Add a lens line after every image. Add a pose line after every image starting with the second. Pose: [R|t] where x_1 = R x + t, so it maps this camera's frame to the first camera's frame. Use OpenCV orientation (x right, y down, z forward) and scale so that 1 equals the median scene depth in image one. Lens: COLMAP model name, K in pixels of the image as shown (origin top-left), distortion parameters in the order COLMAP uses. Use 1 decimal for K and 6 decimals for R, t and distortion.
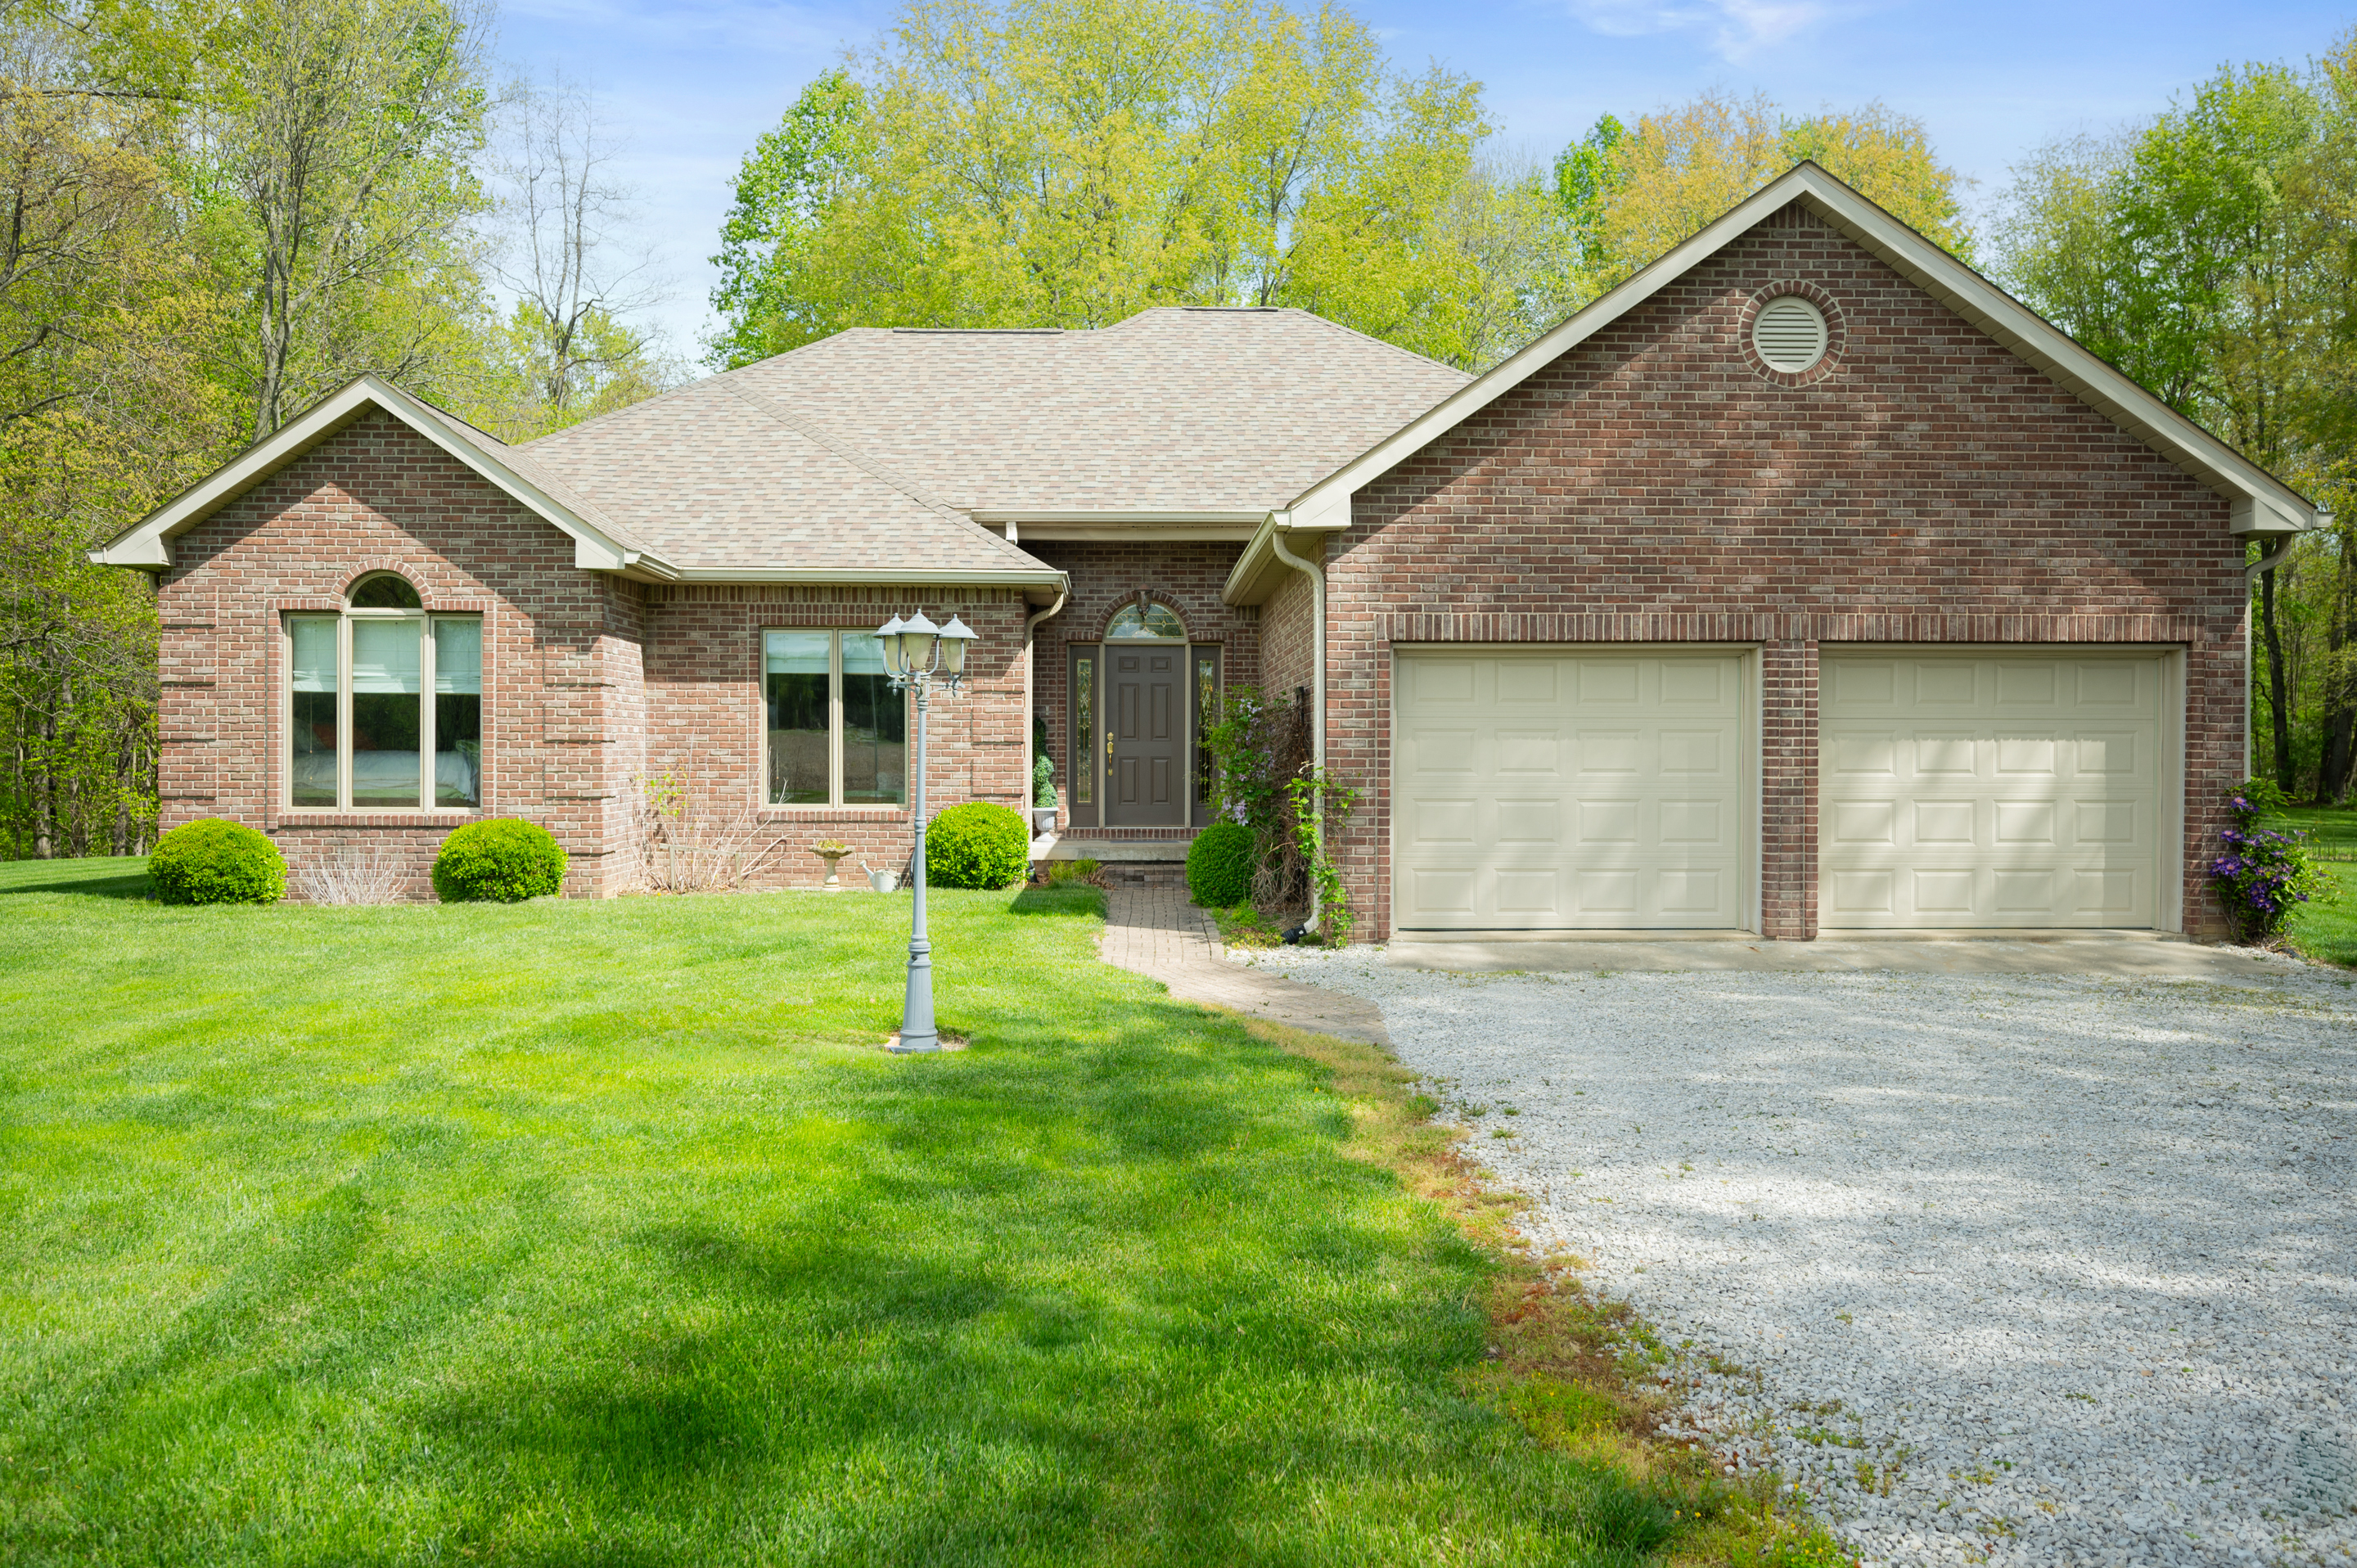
lens RADIAL K [[1798.8, 0, 1178.5], [0, 1798.8, 771.2], [0, 0, 1]] dist [-0.001072, -0.002216]
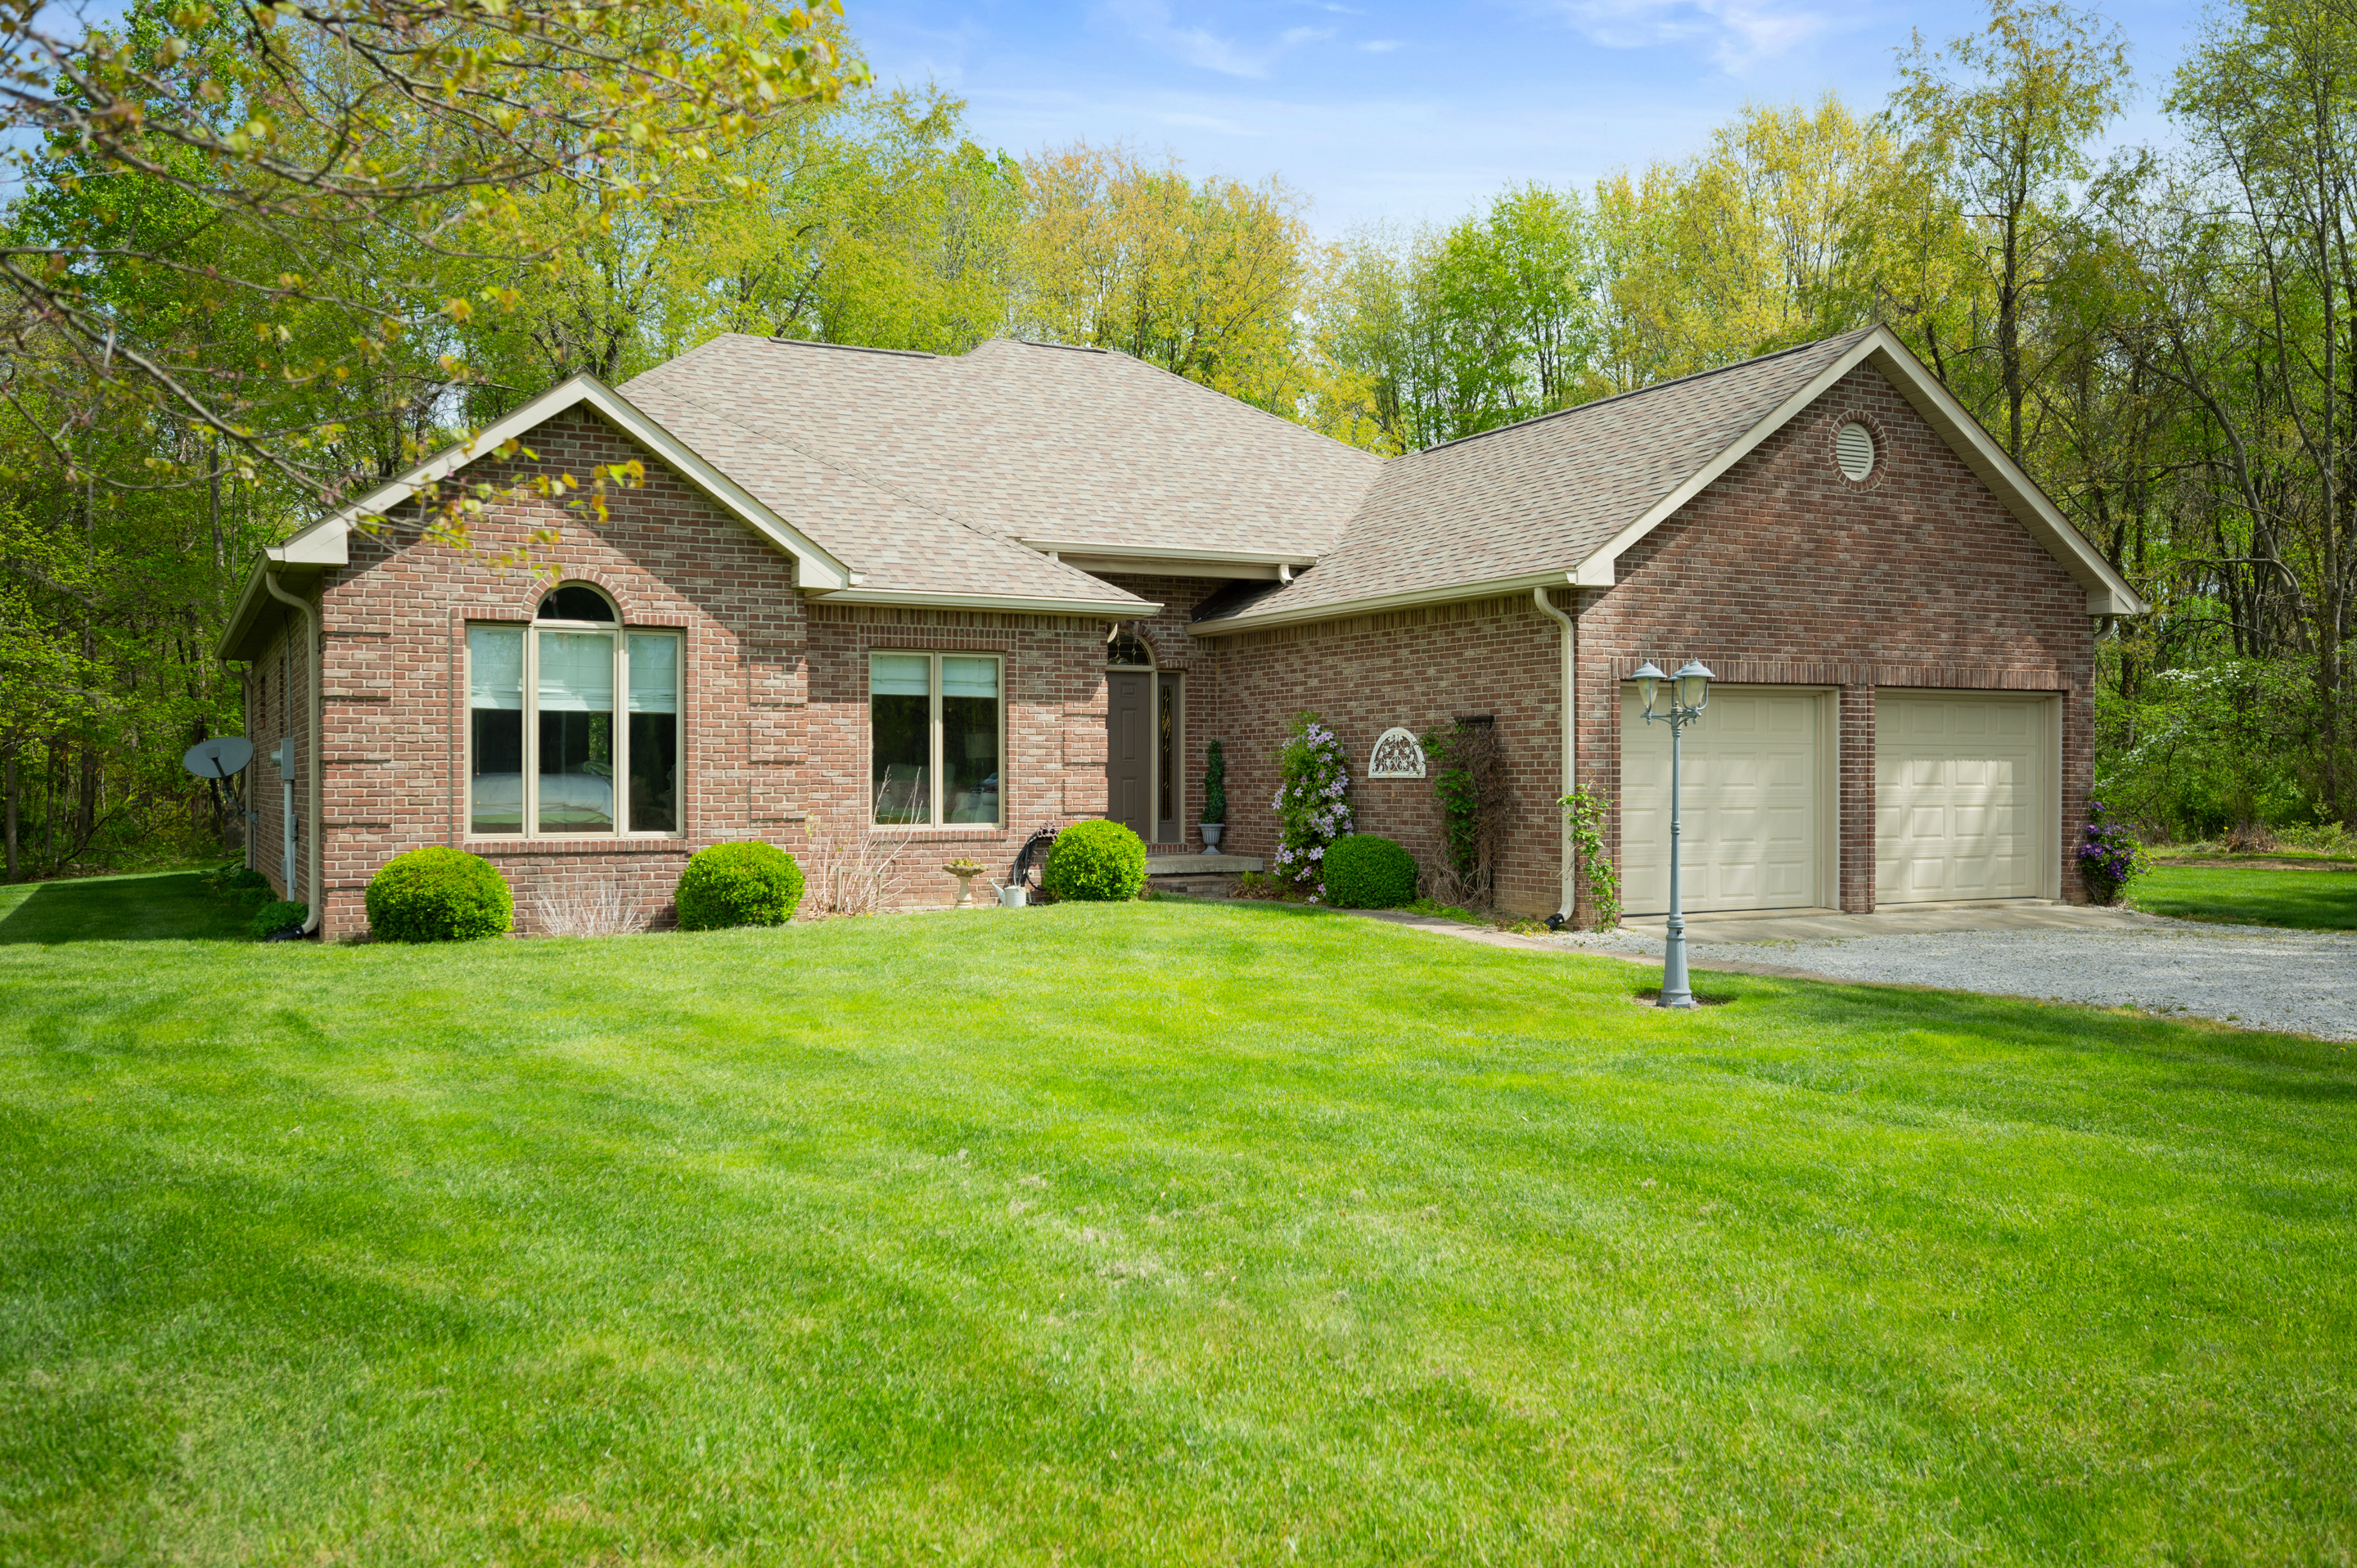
lens RADIAL K [[1897.7, 0, 1177.5], [0, 1897.7, 790.6], [0, 0, 1]] dist [-0.004115, 0.003219]
pose [[0.902821, -0.006718, 0.429964, -0.587300], [0.007607, 0.999971, -0.000350, 0.000861], [-0.429949, 0.003586, 0.902846, -0.028629]]
